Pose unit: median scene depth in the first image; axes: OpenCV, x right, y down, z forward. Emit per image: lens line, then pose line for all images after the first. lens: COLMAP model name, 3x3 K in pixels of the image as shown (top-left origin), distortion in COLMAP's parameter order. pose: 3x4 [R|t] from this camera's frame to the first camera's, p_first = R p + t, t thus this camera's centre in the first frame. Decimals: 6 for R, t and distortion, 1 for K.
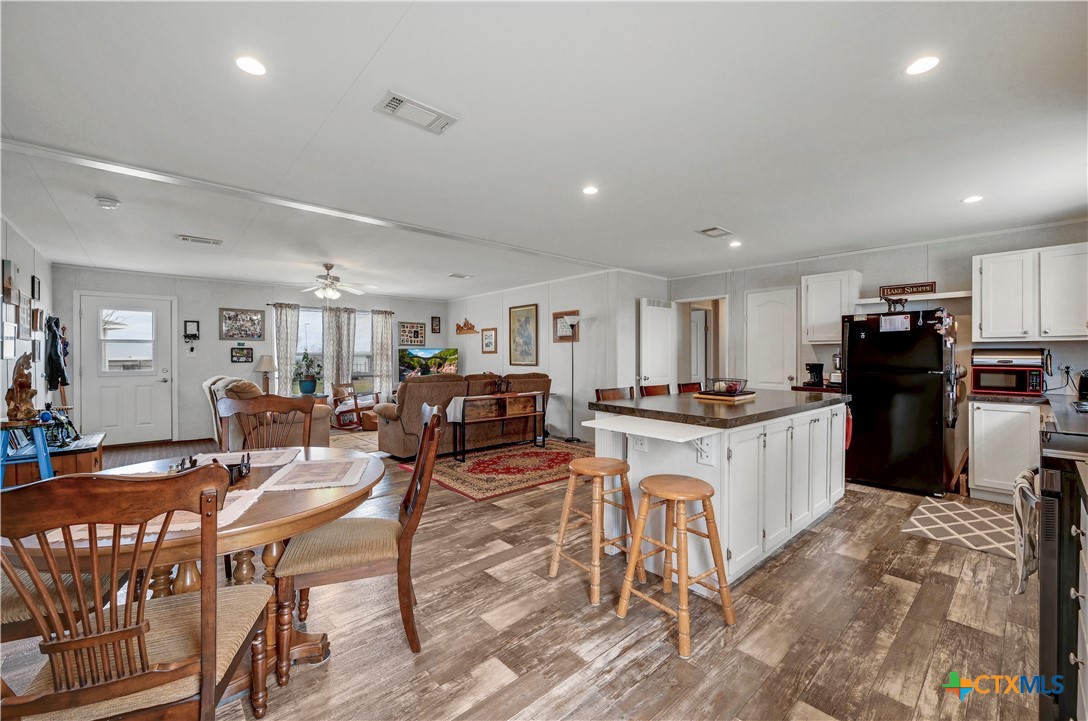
lens RADIAL K [[436.5, 0, 544.0], [0, 436.5, 357.6], [0, 0, 1]] dist [-0.001901, 0.000256]
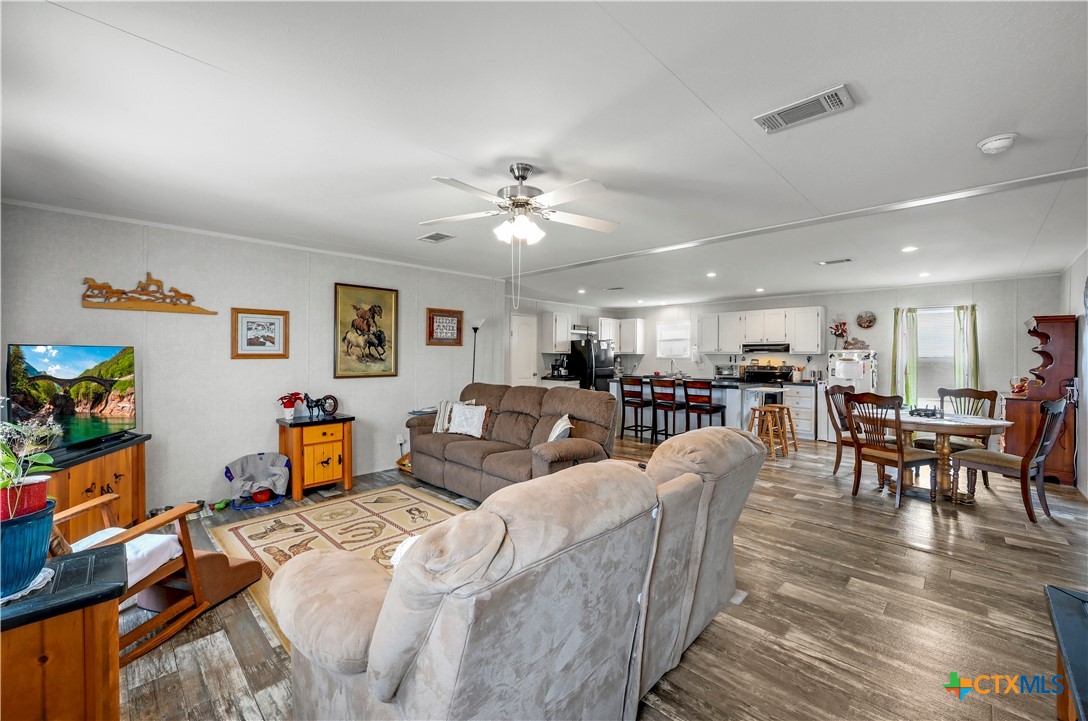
lens RADIAL K [[436.5, 0, 544.0], [0, 436.5, 357.6], [0, 0, 1]] dist [-0.001901, 0.000256]
pose [[-0.056002, -0.003881, 0.998423, -1.000830], [-0.000861, 0.999992, 0.003838, -0.019590], [-0.998430, -0.000644, -0.056004, 1.065859]]
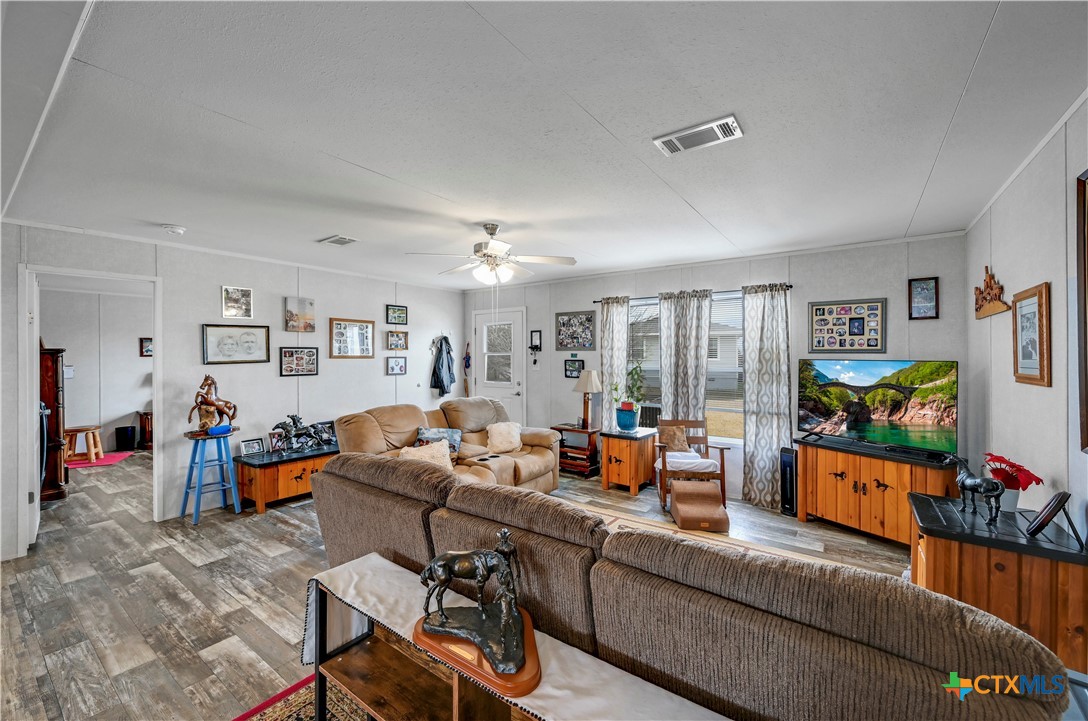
lens RADIAL K [[432.8, 0, 548.4], [0, 432.8, 355.1], [0, 0, 1]] dist [-0.001210, -0.000269]
pose [[0.217453, 0.000951, -0.976070, 0.101039], [-0.001297, 0.999999, 0.000686, -0.040832], [0.976070, 0.001117, 0.217454, 1.008504]]
